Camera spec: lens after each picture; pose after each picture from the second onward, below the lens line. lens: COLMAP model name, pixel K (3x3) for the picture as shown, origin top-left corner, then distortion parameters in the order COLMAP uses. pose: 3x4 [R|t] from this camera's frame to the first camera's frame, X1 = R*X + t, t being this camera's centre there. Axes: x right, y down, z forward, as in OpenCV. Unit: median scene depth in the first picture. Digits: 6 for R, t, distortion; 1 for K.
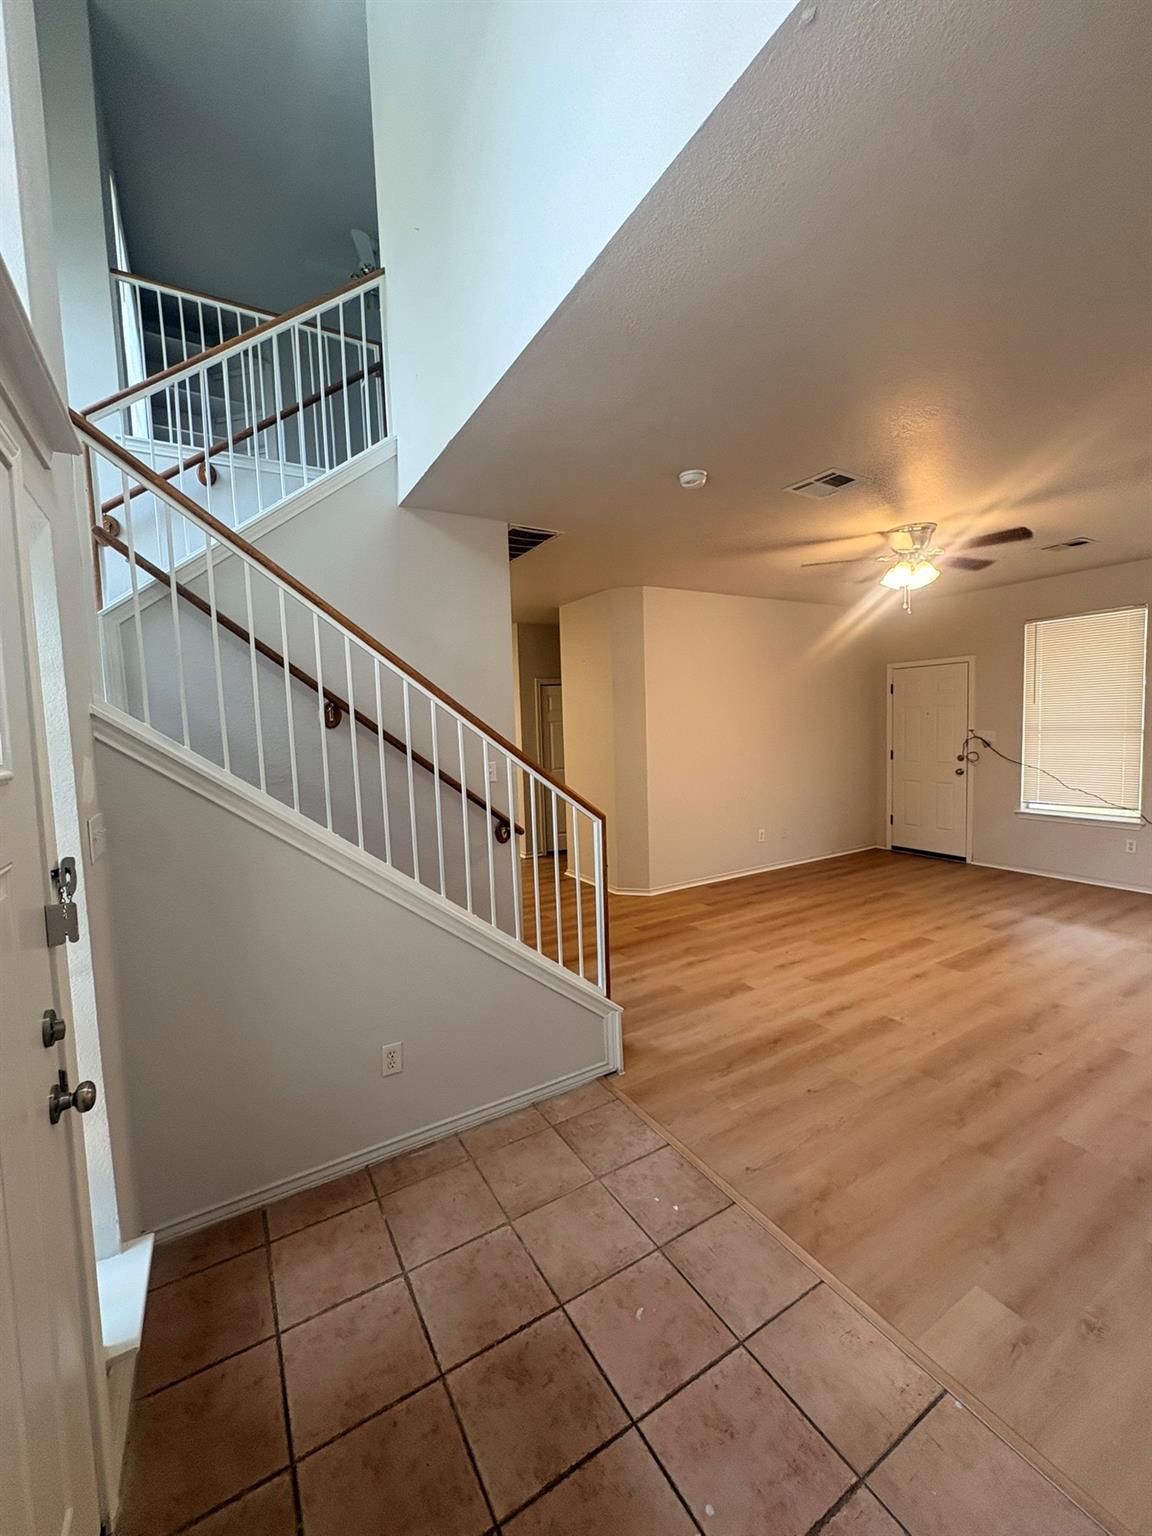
lens RADIAL K [[614.3, 0, 578.5], [0, 614.3, 762.7], [0, 0, 1]] dist [0.001705, -0.000285]
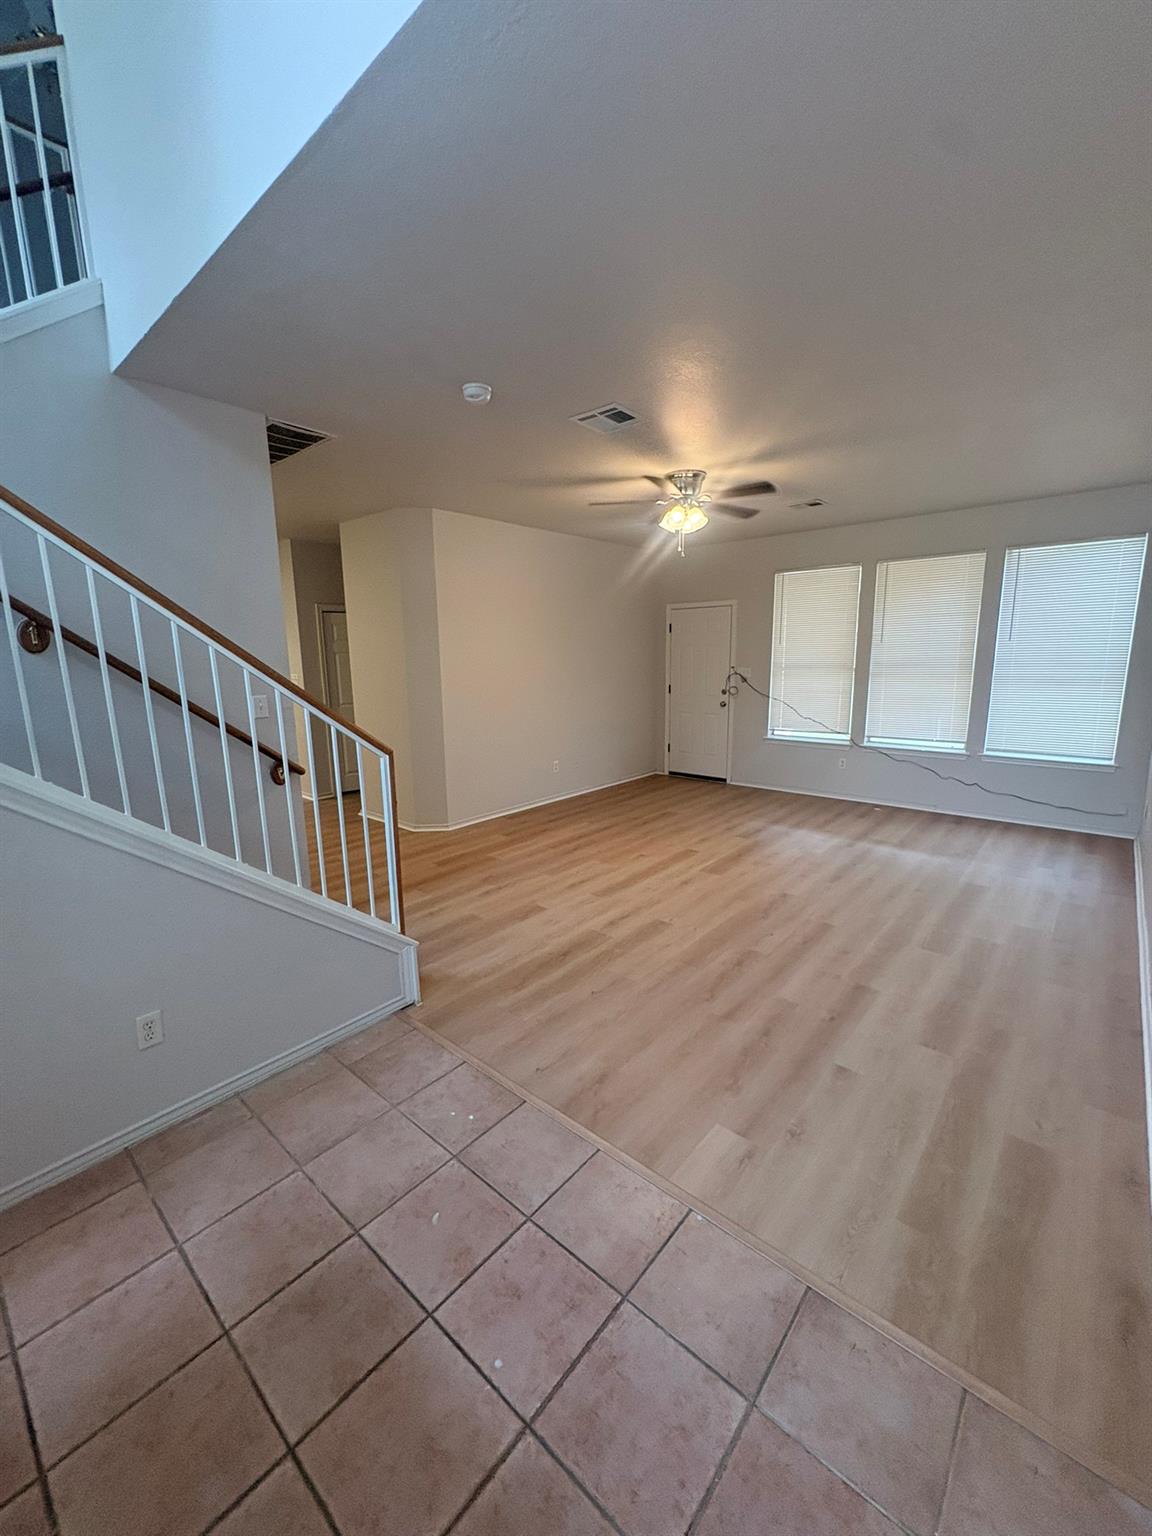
lens RADIAL K [[614.3, 0, 577.3], [0, 614.3, 762.4], [0, 0, 1]] dist [0.001705, -0.000285]
pose [[0.950004, -0.036158, 0.310137, 0.019395], [0.003670, 0.994497, 0.104705, 0.004752], [-0.312216, -0.098332, 0.944908, 0.002490]]
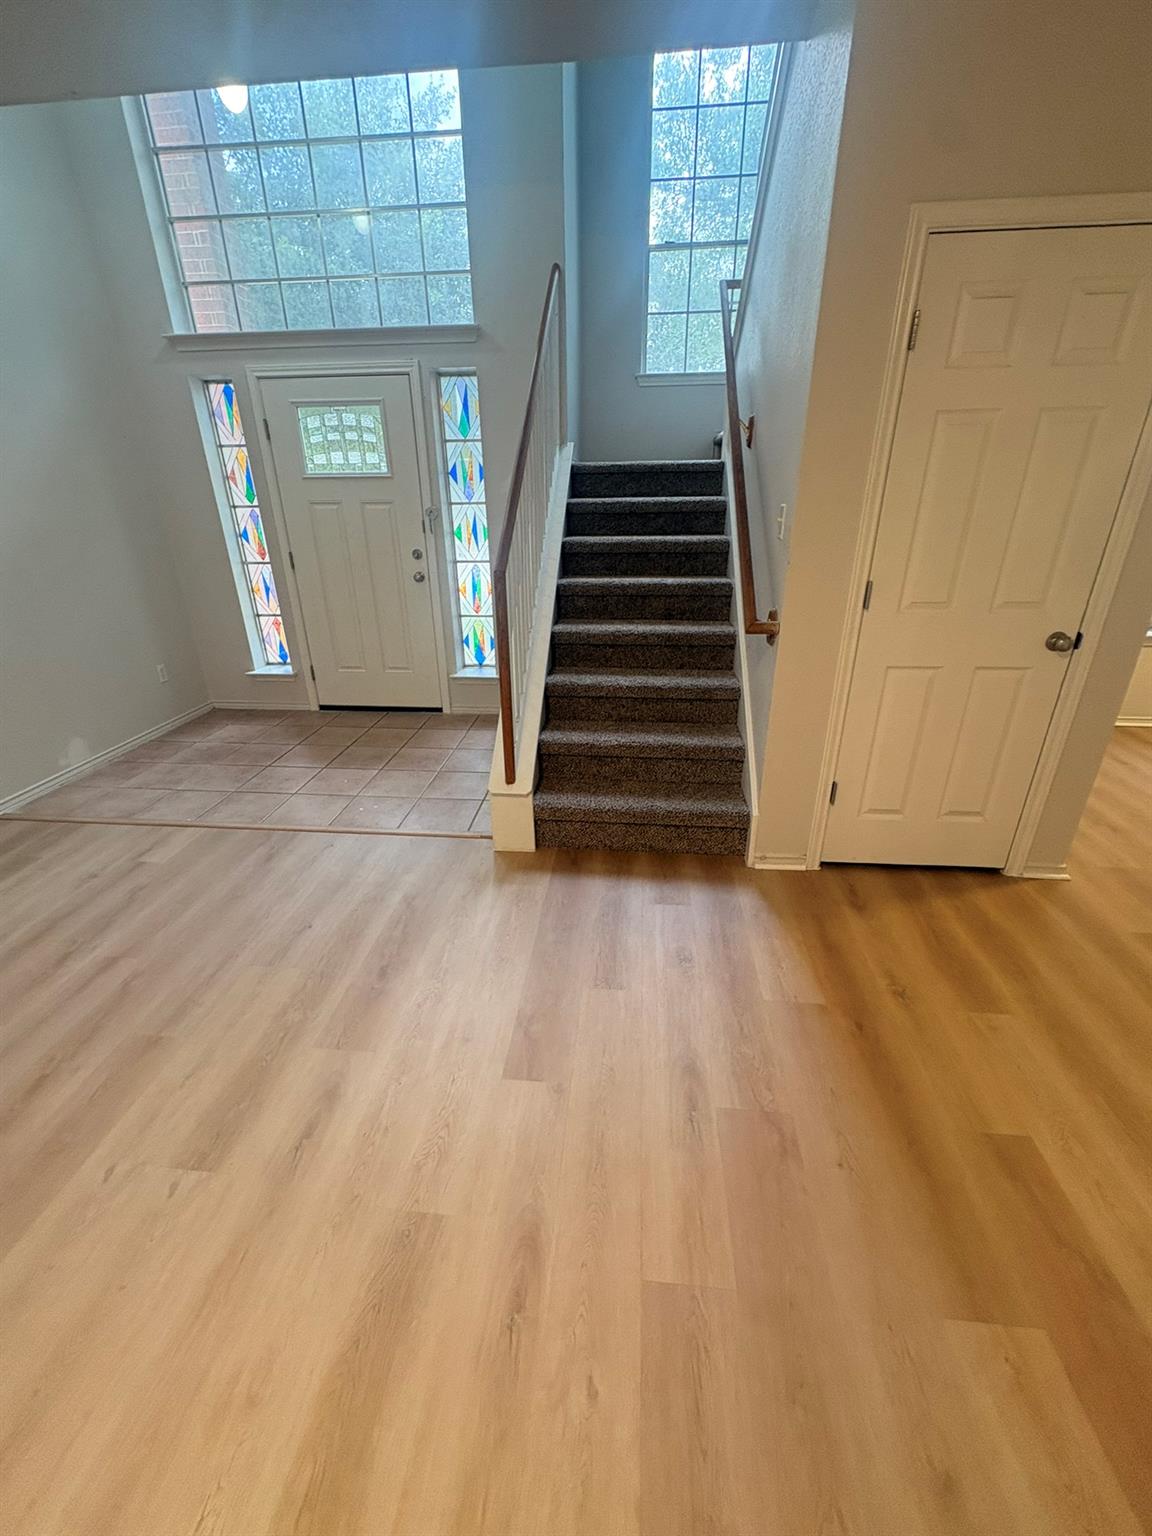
lens RADIAL K [[614.3, 0, 574.6], [0, 614.3, 769.7], [0, 0, 1]] dist [0.001705, -0.000285]
pose [[-0.593615, 0.366377, -0.716512, 0.657009], [-0.021286, 0.882895, 0.469088, -0.061329], [0.804468, 0.293709, -0.516301, 1.596692]]
